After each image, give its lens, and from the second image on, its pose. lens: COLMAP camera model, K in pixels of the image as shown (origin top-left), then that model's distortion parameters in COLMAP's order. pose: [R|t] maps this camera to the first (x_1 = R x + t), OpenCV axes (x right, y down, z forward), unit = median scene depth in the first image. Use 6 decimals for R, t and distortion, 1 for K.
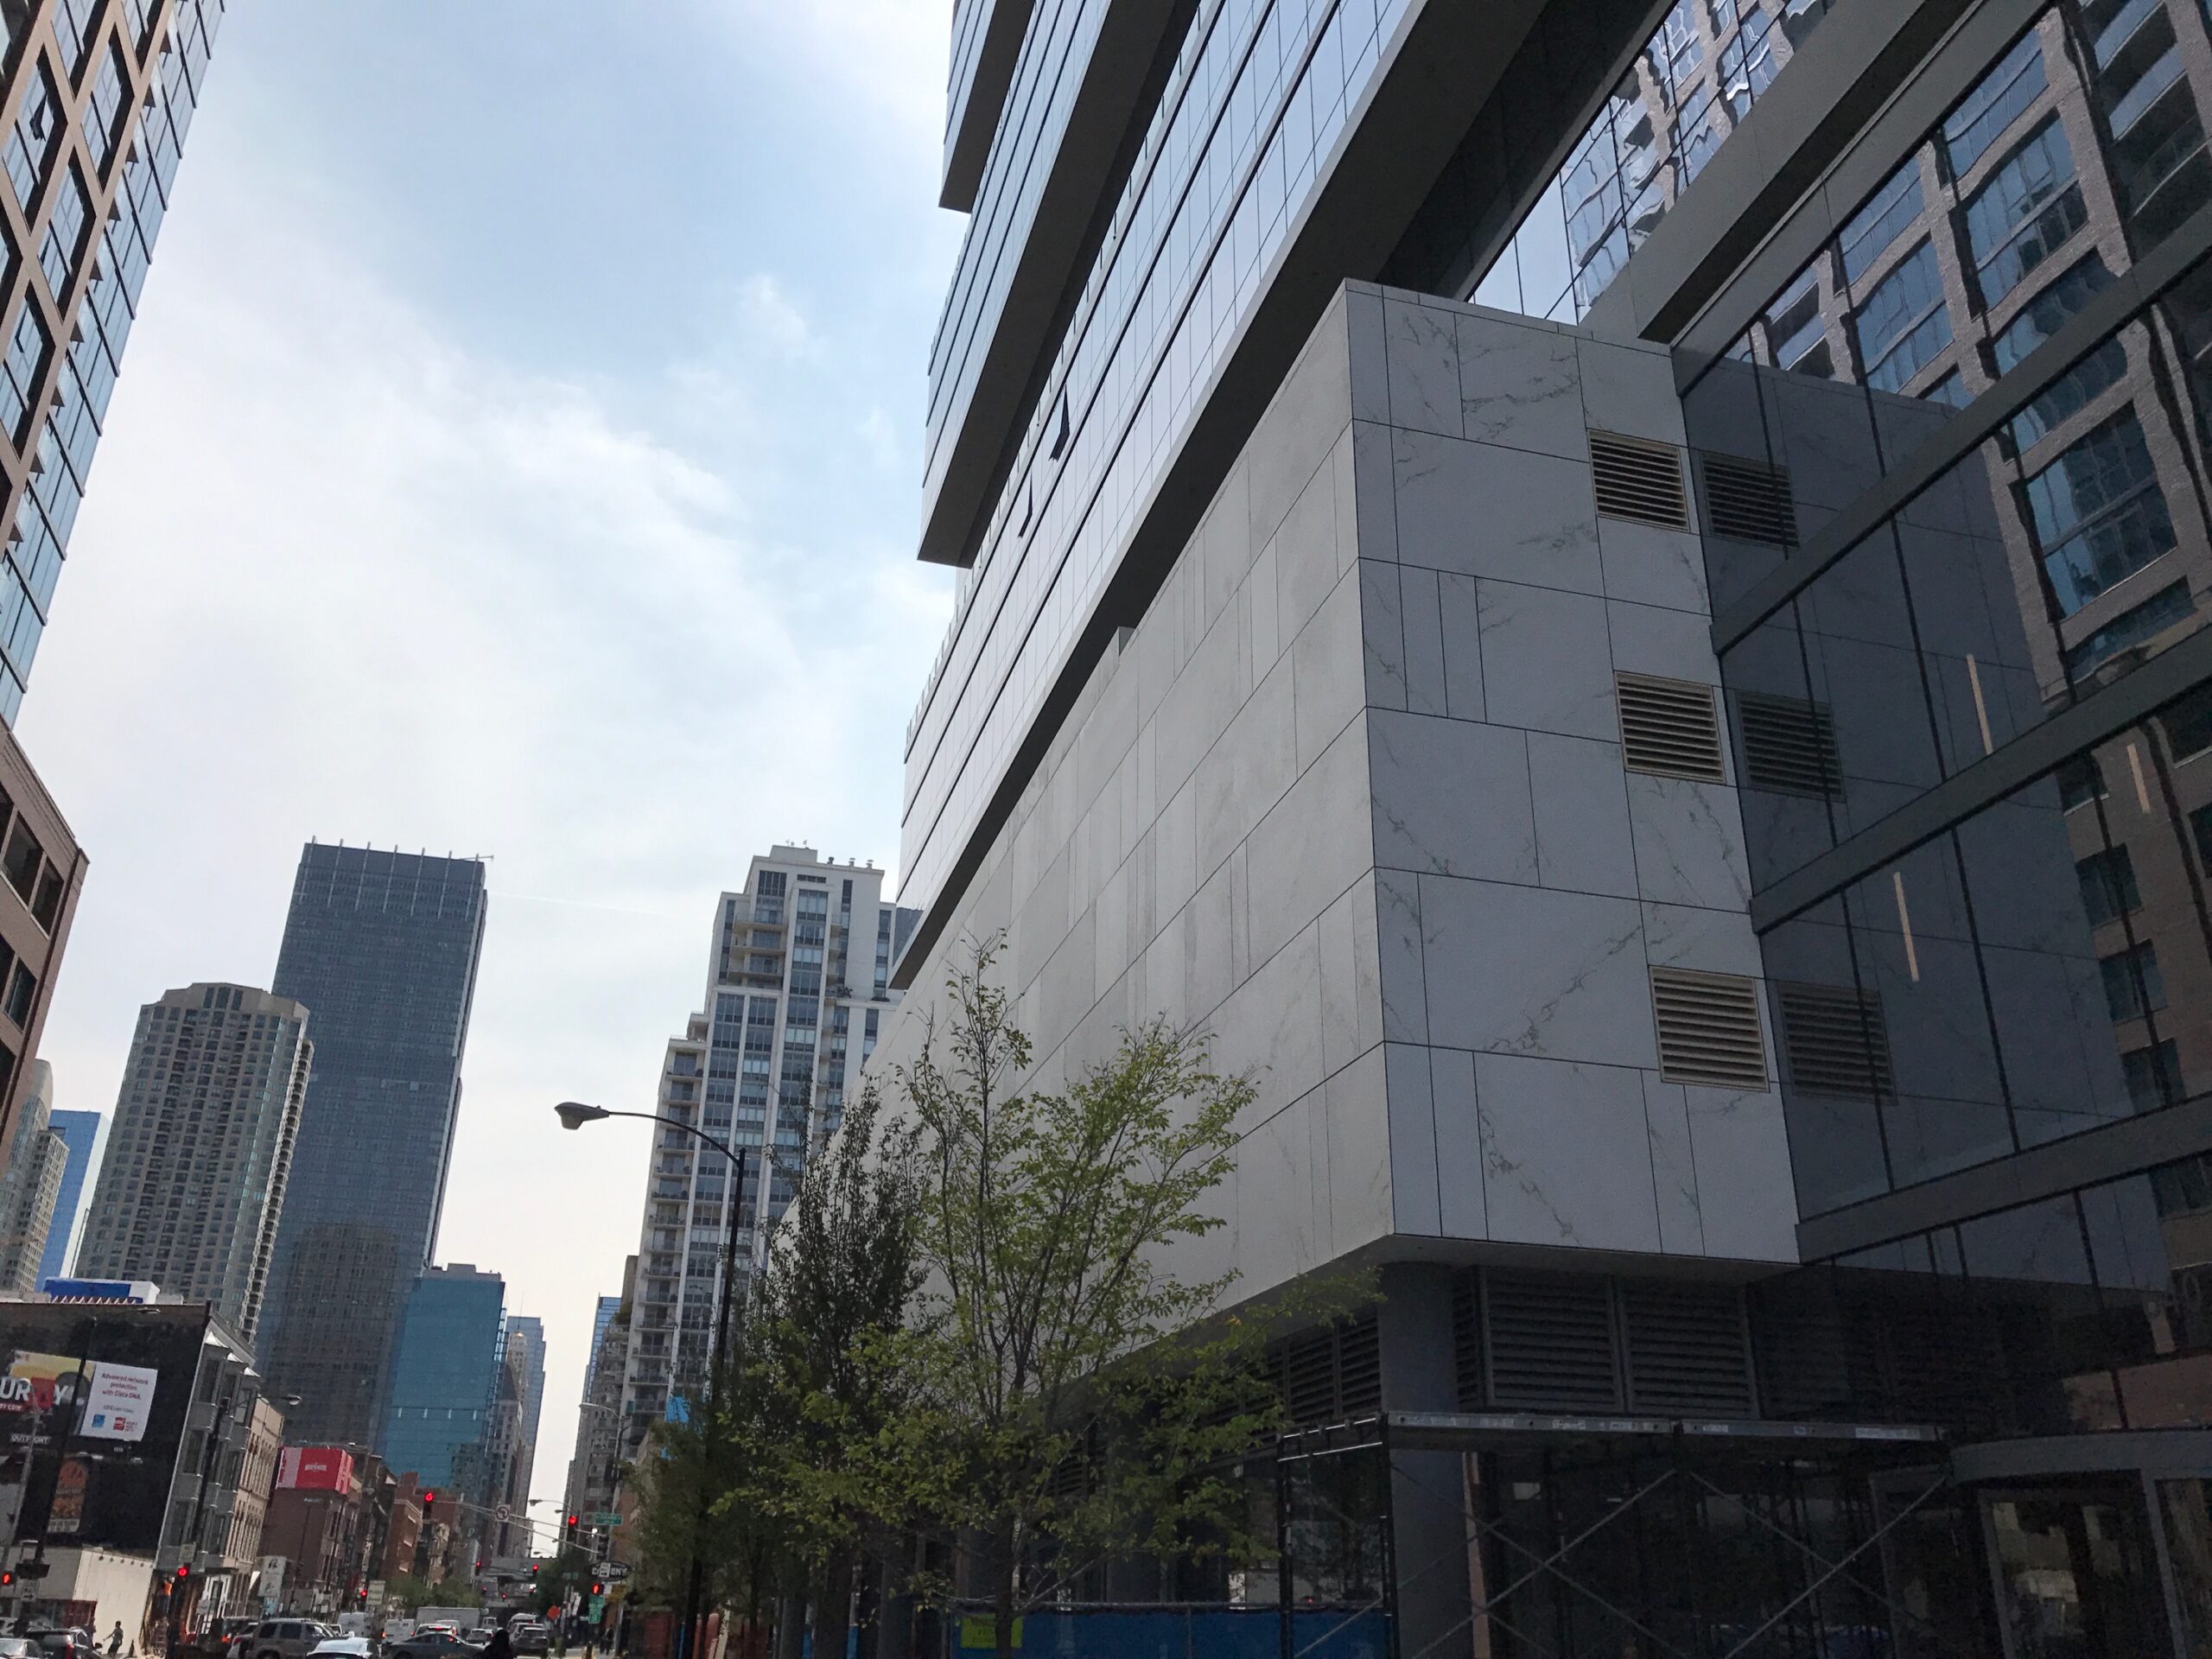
lens RADIAL K [[1798.1, 0, 1101.8], [0, 1798.1, 817.4], [0, 0, 1]] dist [0.121521, -0.278845]
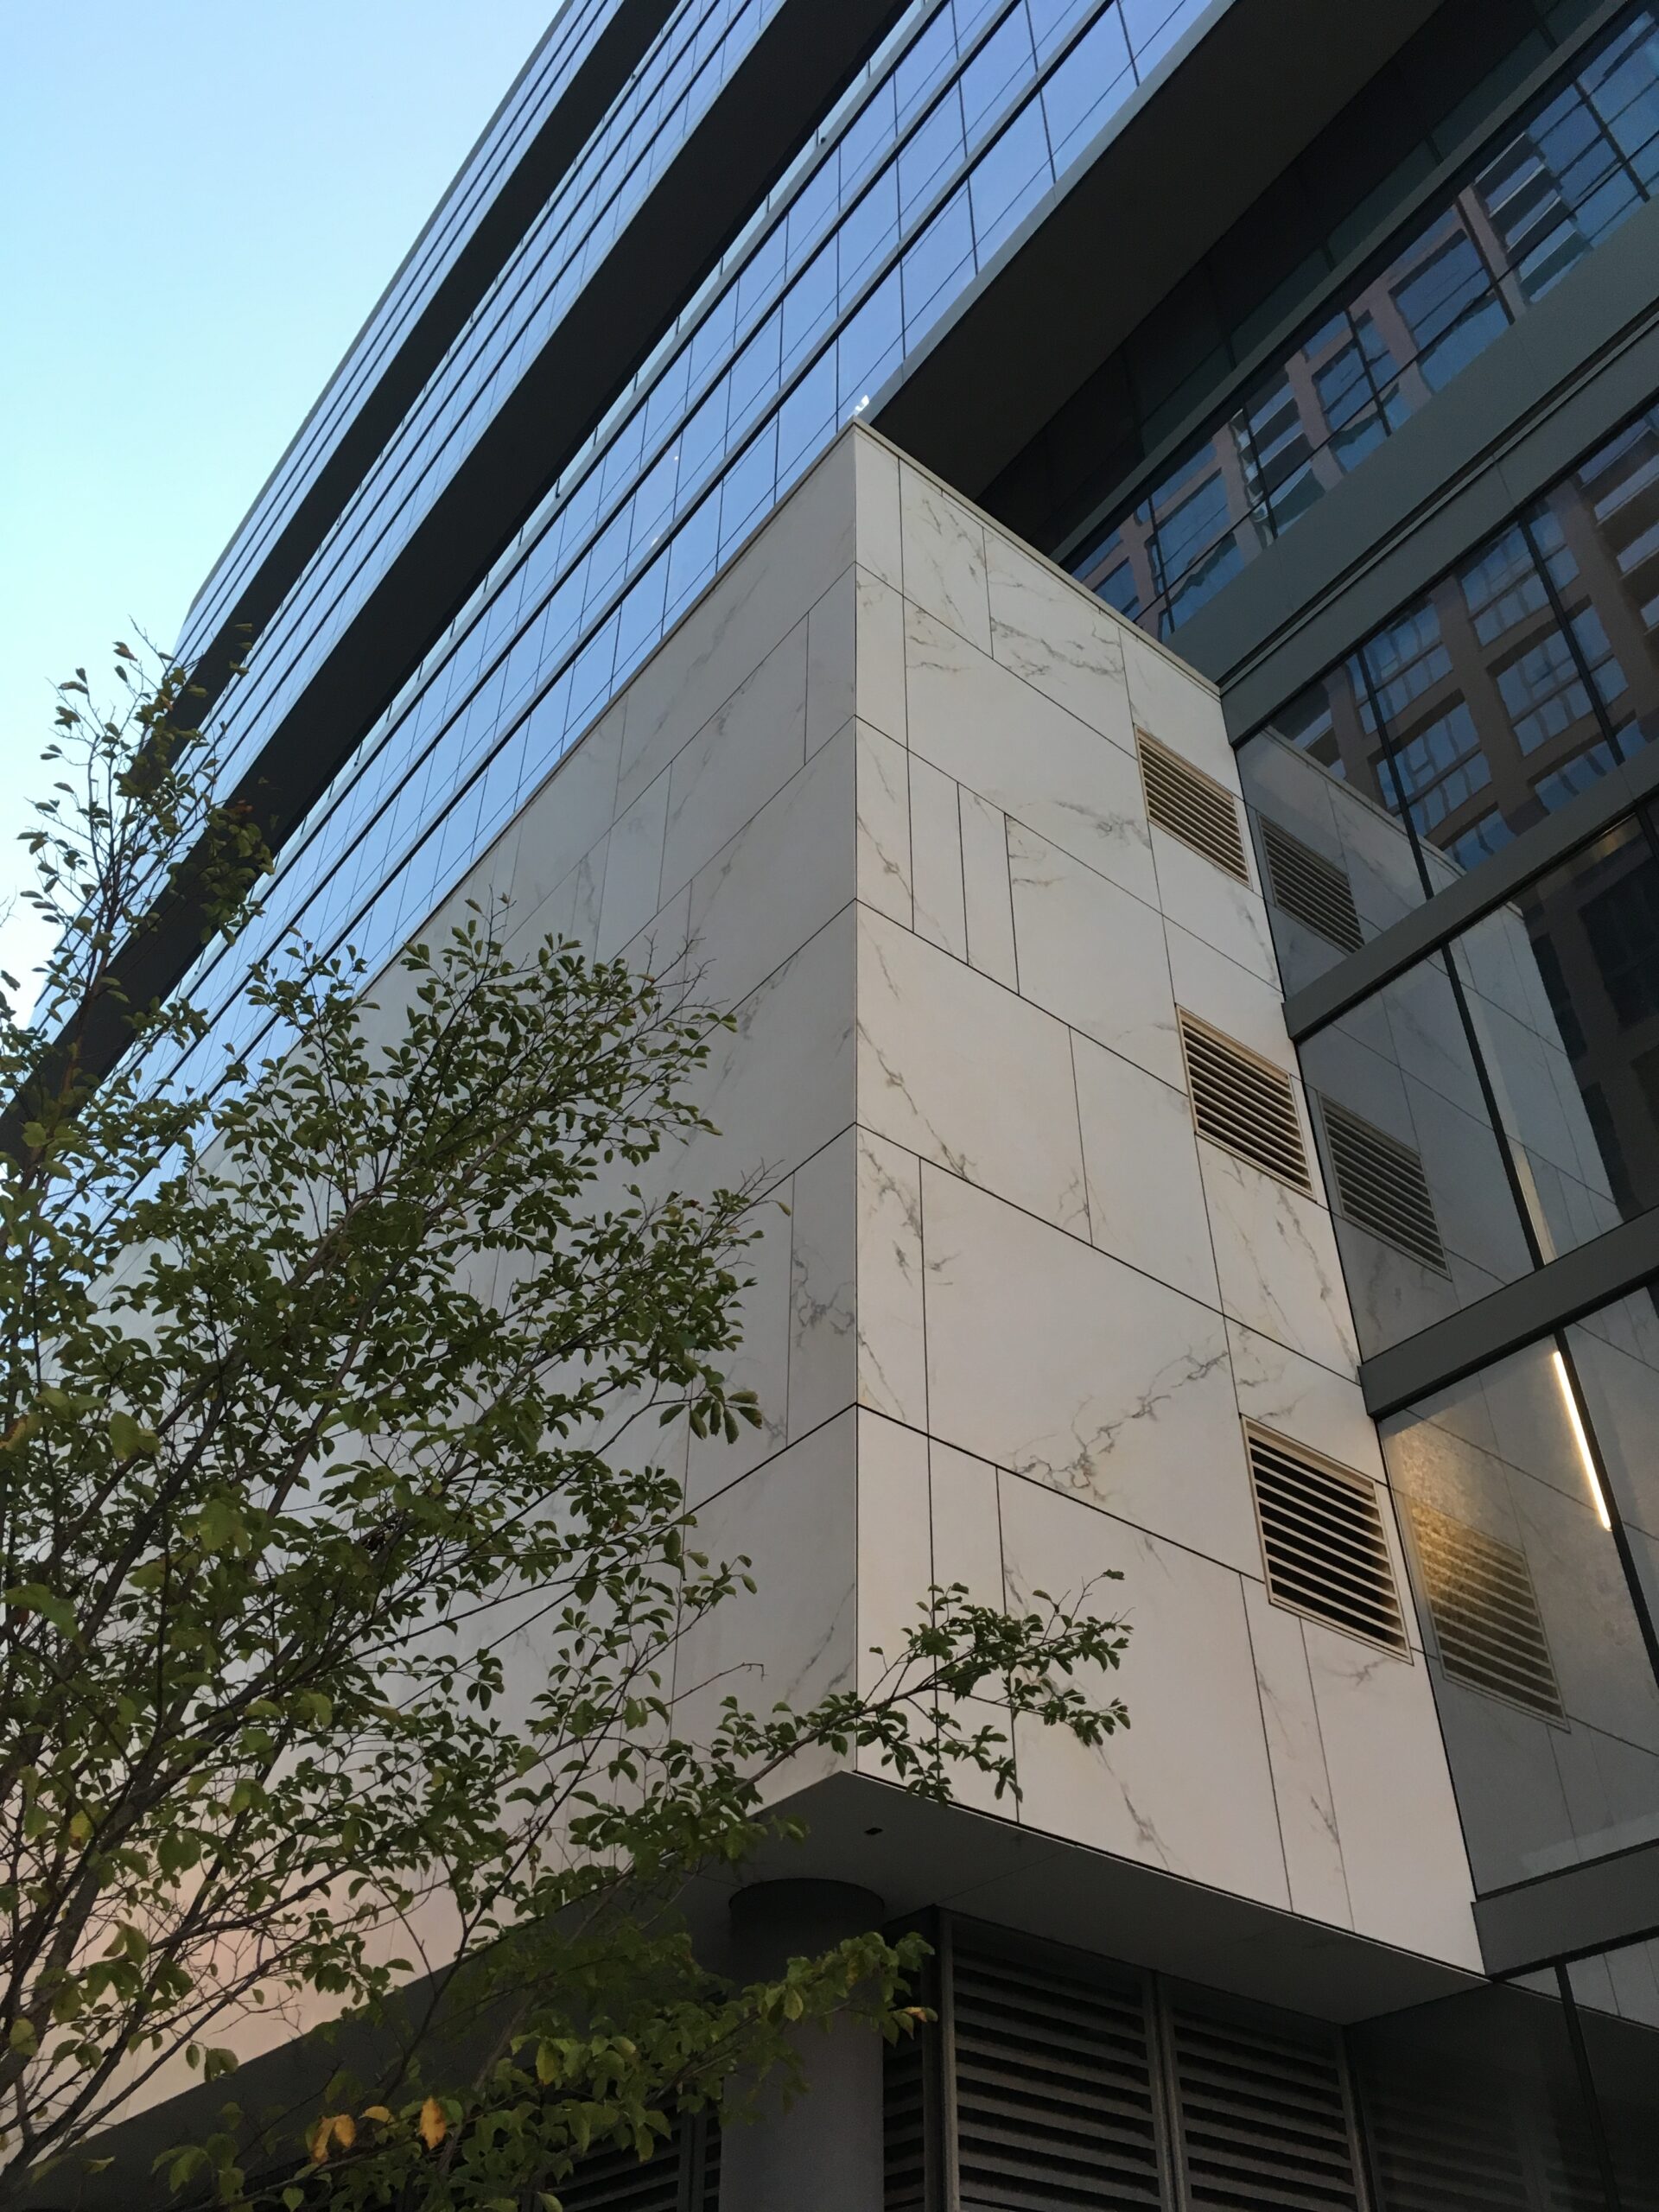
lens RADIAL K [[1894.5, 0, 829.5], [0, 1894.5, 1106.0], [0, 0, 1]] dist [0.092050, -0.135060]
pose [[0.924024, 0.246316, 0.292416, -0.024010], [-0.152418, 0.938735, -0.309105, 0.177416], [-0.350639, 0.241051, 0.904957, 0.413673]]
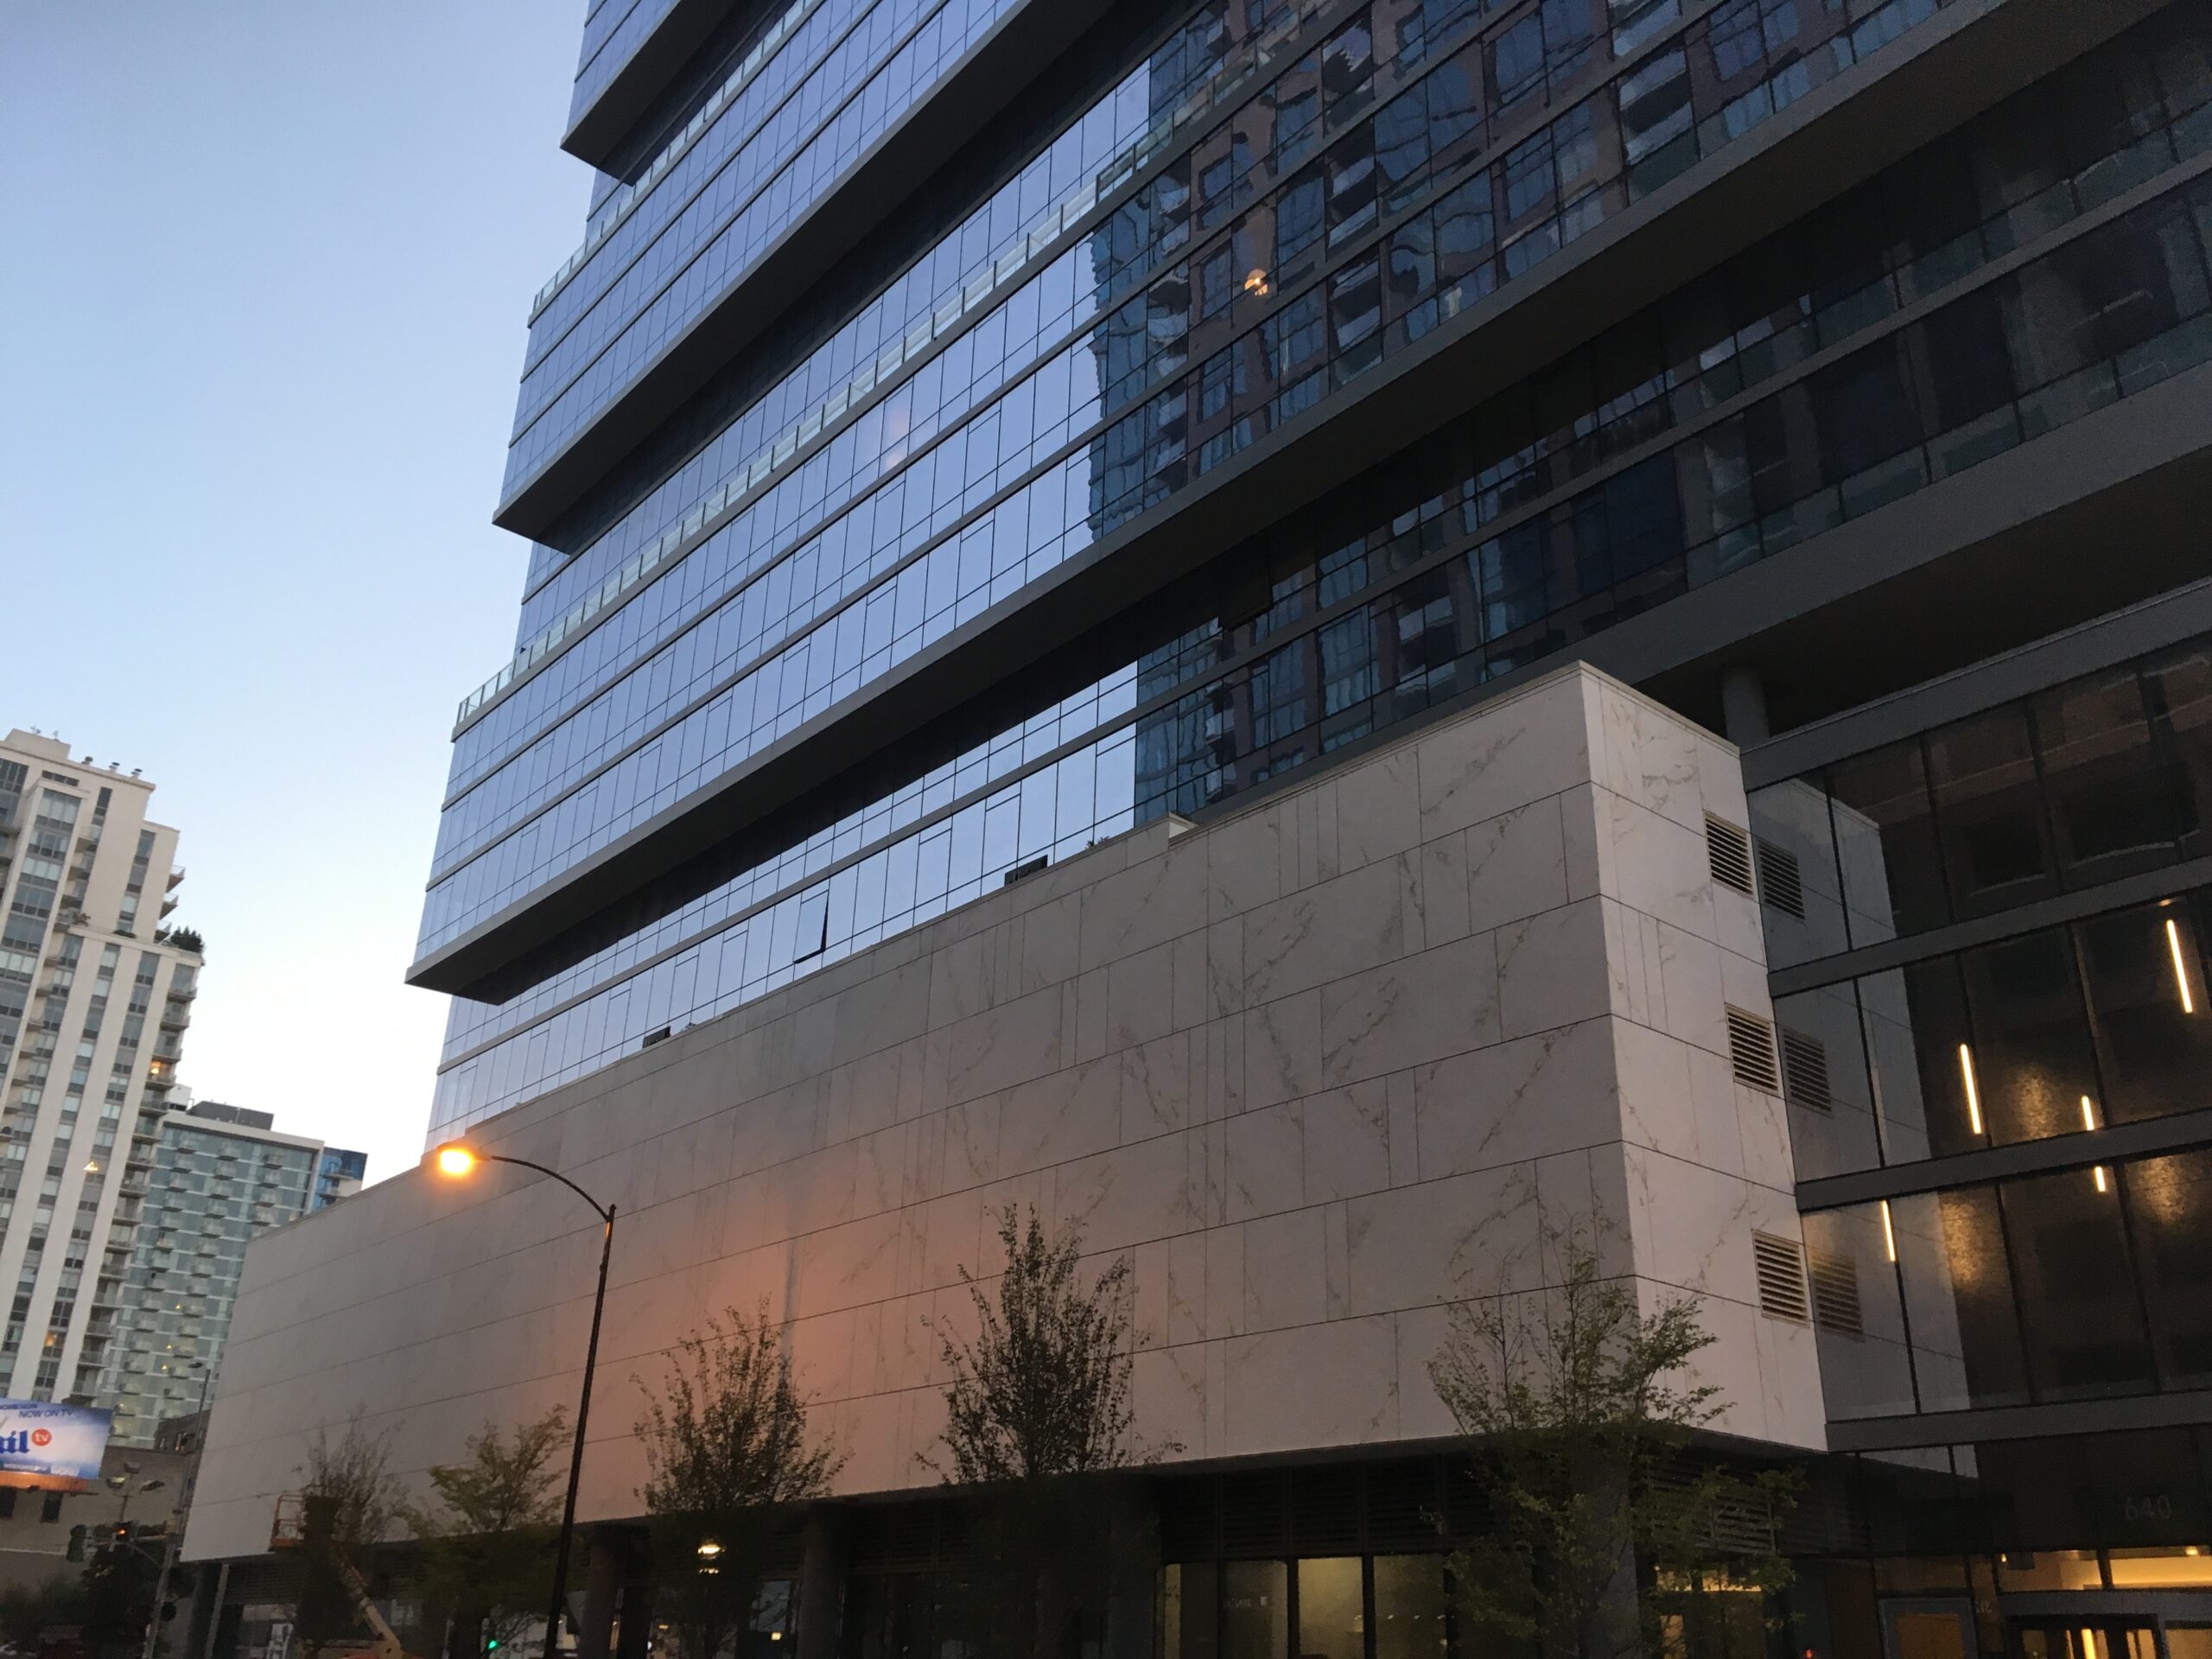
lens RADIAL K [[1894.5, 0, 1109.2], [0, 1894.5, 830.6], [0, 0, 1]] dist [0.092050, -0.135060]
pose [[0.907439, 0.181198, 0.379106, -0.687846], [-0.184091, 0.982483, -0.028942, -0.077948], [-0.377709, -0.043527, 0.924901, -0.154770]]
